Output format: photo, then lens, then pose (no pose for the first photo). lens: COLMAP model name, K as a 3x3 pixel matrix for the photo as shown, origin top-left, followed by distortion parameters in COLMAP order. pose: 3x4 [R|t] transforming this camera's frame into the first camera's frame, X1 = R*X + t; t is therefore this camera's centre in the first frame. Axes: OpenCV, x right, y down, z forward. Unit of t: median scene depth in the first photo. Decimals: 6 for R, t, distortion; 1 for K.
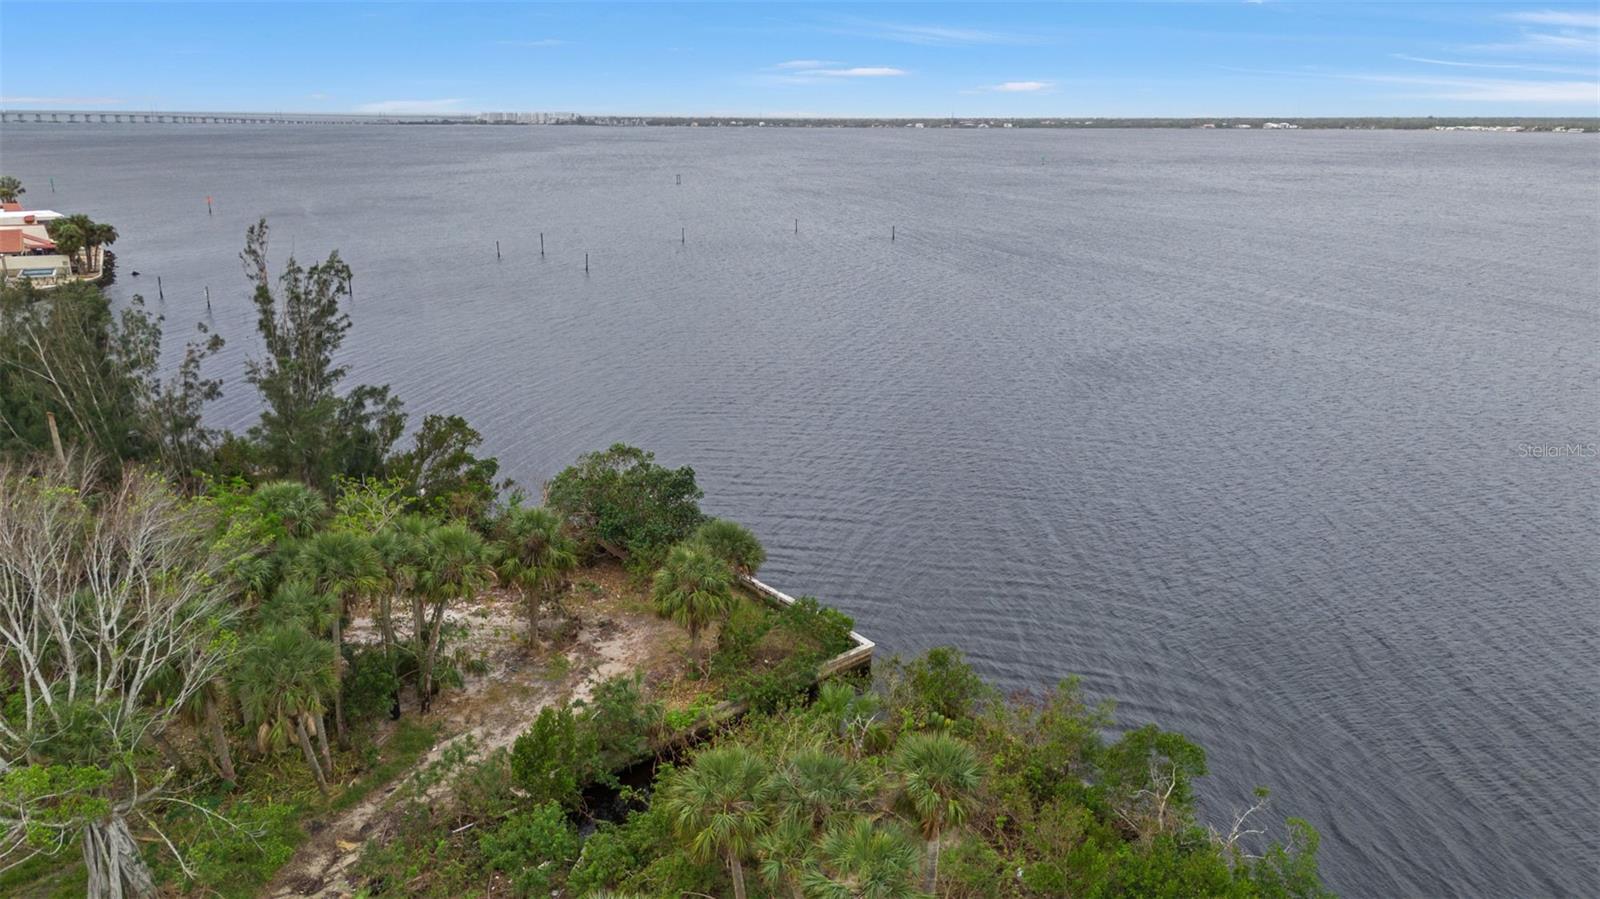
lens RADIAL K [[1160.1, 0, 801.0], [0, 1160.1, 460.3], [0, 0, 1]] dist [0.043669, -0.036702]
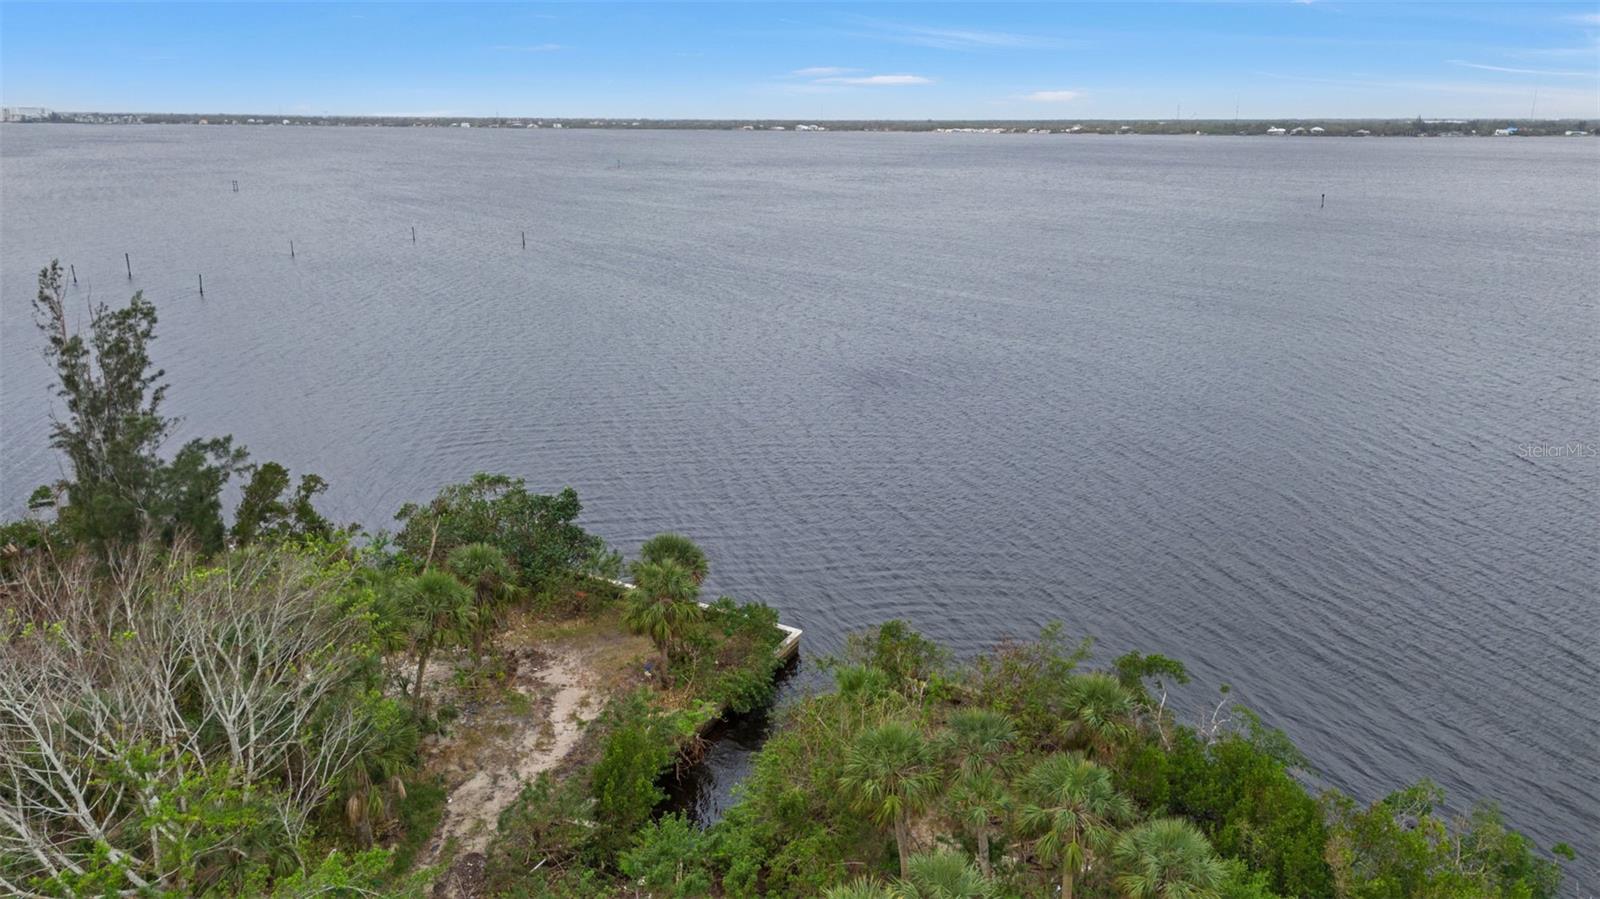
lens RADIAL K [[1160.1, 0, 802.7], [0, 1160.1, 453.2], [0, 0, 1]] dist [0.043669, -0.036702]
pose [[0.932420, -0.097840, 0.347879, -0.245275], [0.099854, 0.994928, 0.012183, -0.016436], [-0.347306, 0.023377, 0.937460, -0.015086]]
